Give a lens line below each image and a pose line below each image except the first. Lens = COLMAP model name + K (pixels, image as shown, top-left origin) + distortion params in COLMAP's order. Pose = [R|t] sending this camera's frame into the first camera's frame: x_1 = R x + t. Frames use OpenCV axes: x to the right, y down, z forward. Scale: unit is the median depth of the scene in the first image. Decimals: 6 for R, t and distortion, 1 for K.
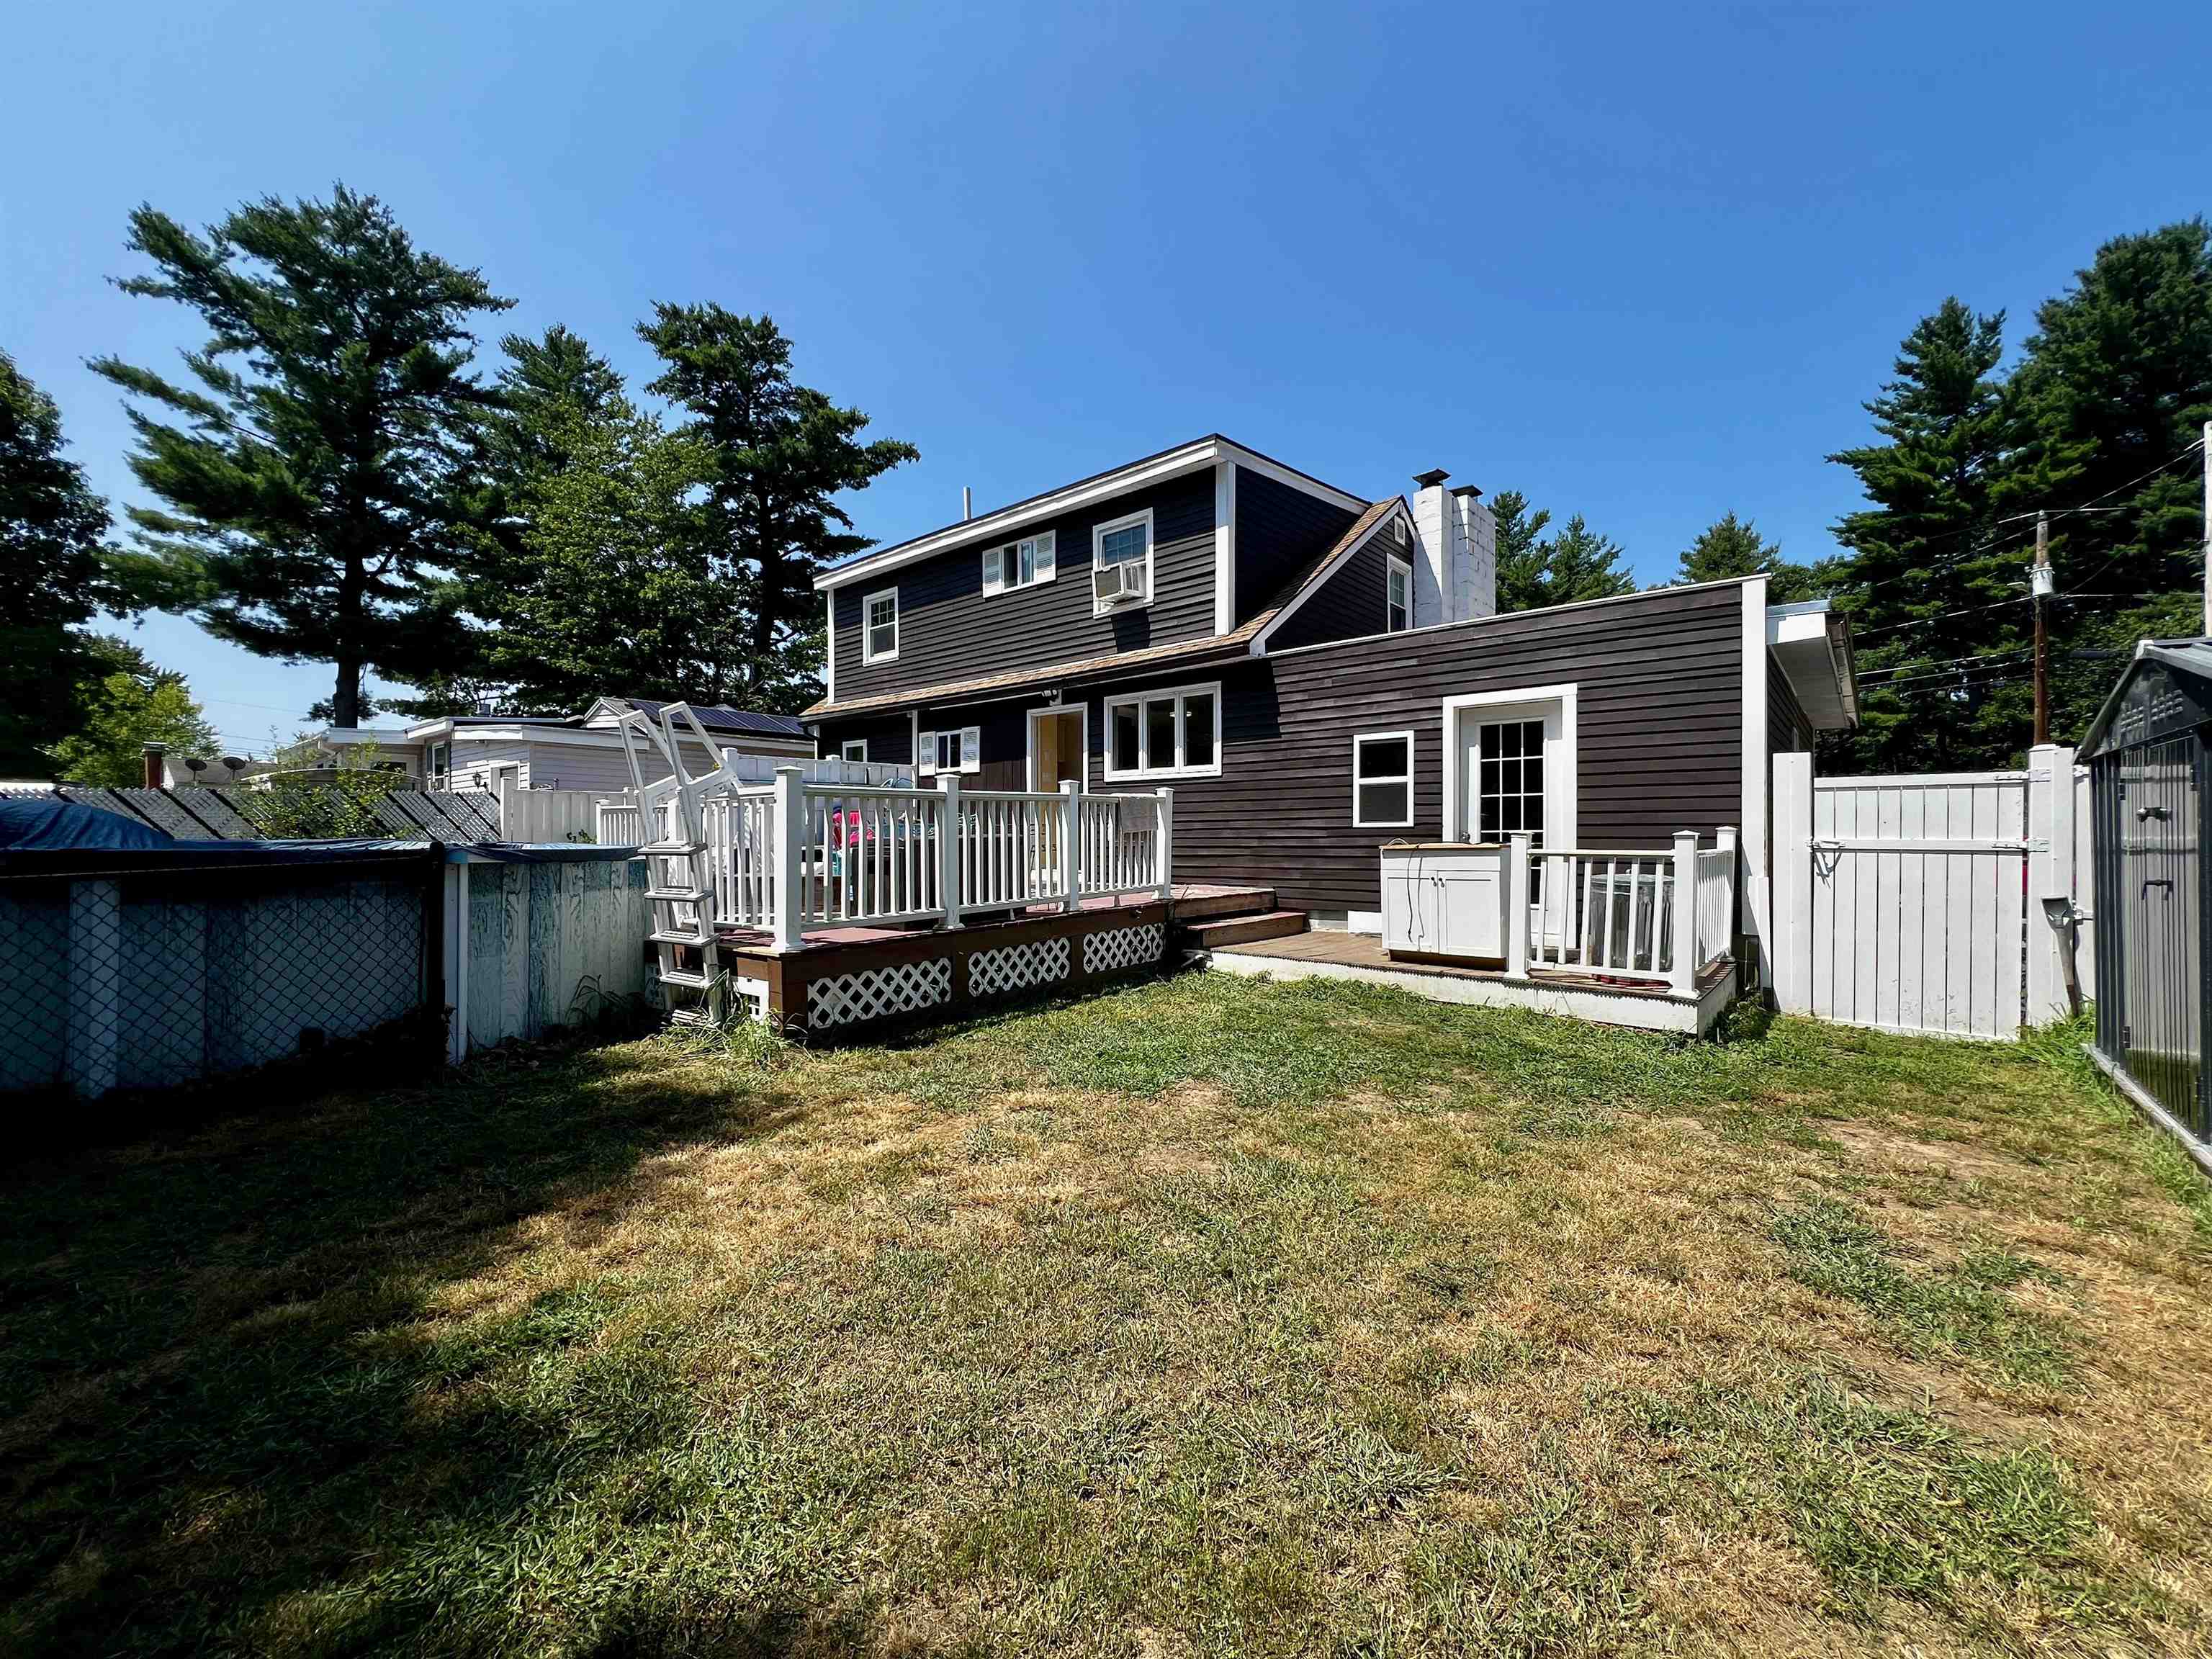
lens RADIAL K [[900.7, 0, 1105.5], [0, 900.7, 836.3], [0, 0, 1]] dist [-0.000407, 0.000891]
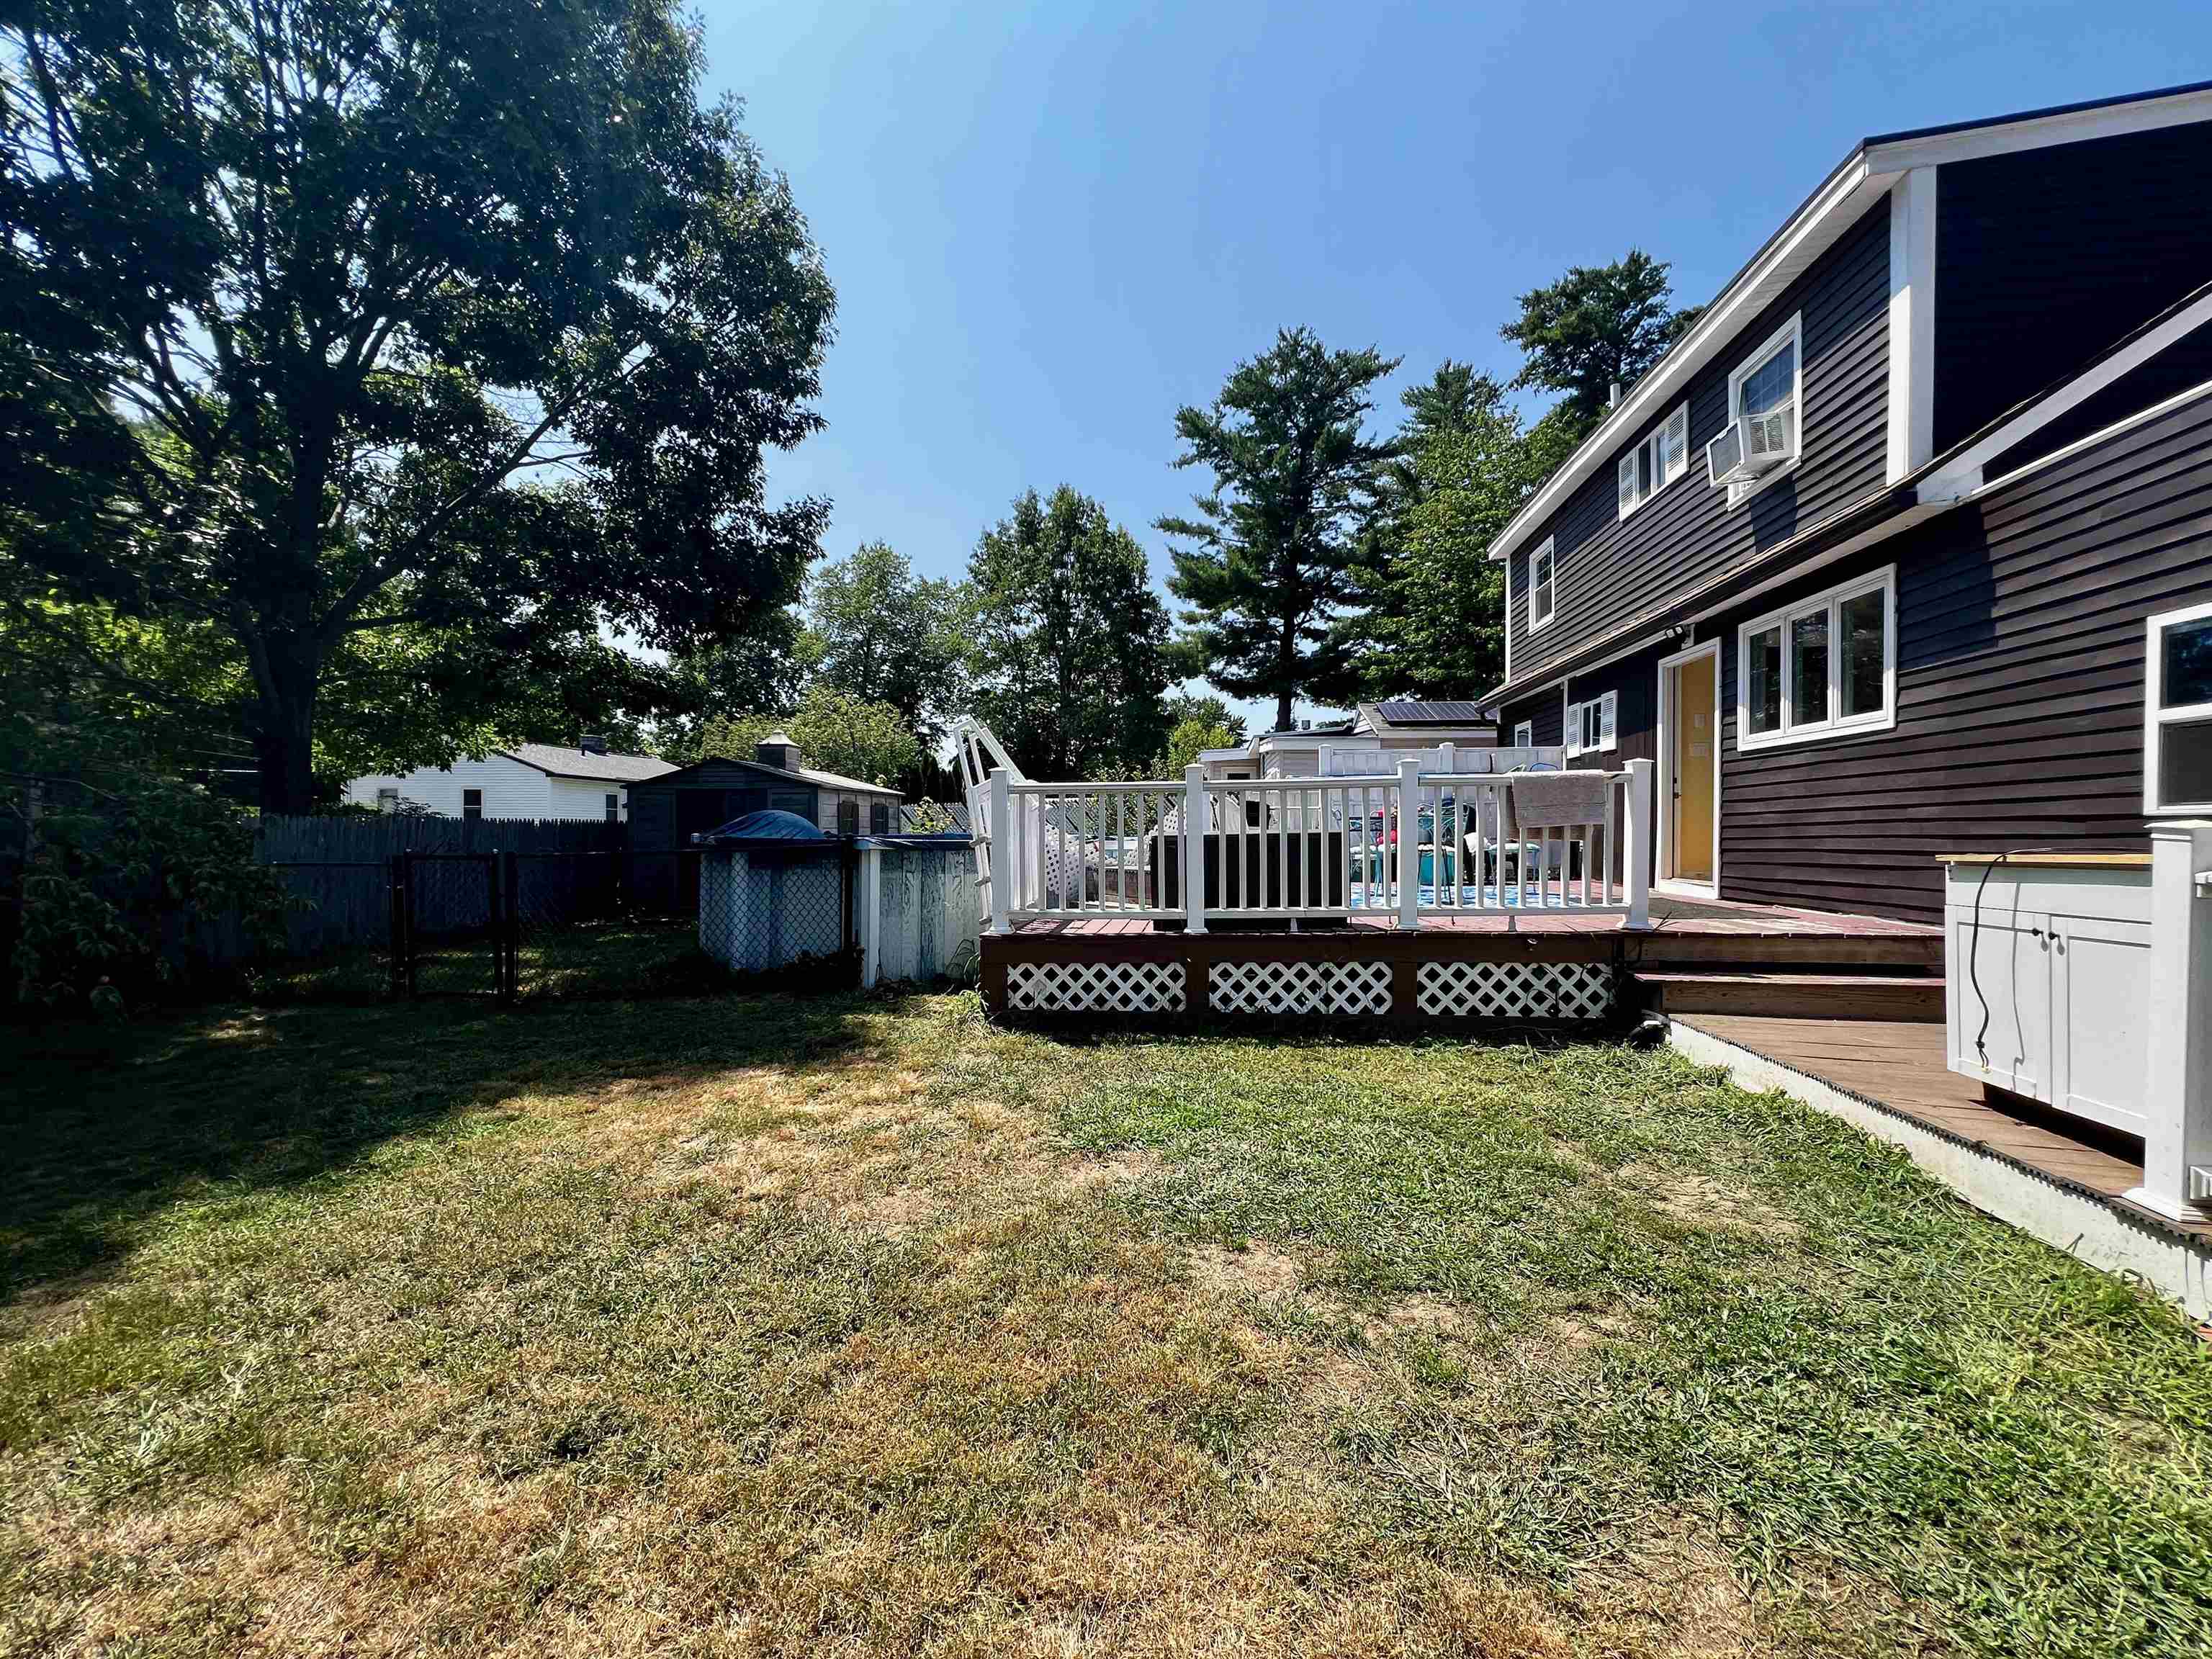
lens RADIAL K [[900.7, 0, 1102.6], [0, 900.7, 834.0], [0, 0, 1]] dist [-0.000407, 0.000891]
pose [[0.539626, 0.004912, -0.841890, 0.313031], [-0.003376, 0.999988, 0.003671, -0.000335], [0.841898, 0.000861, 0.539636, 0.245138]]
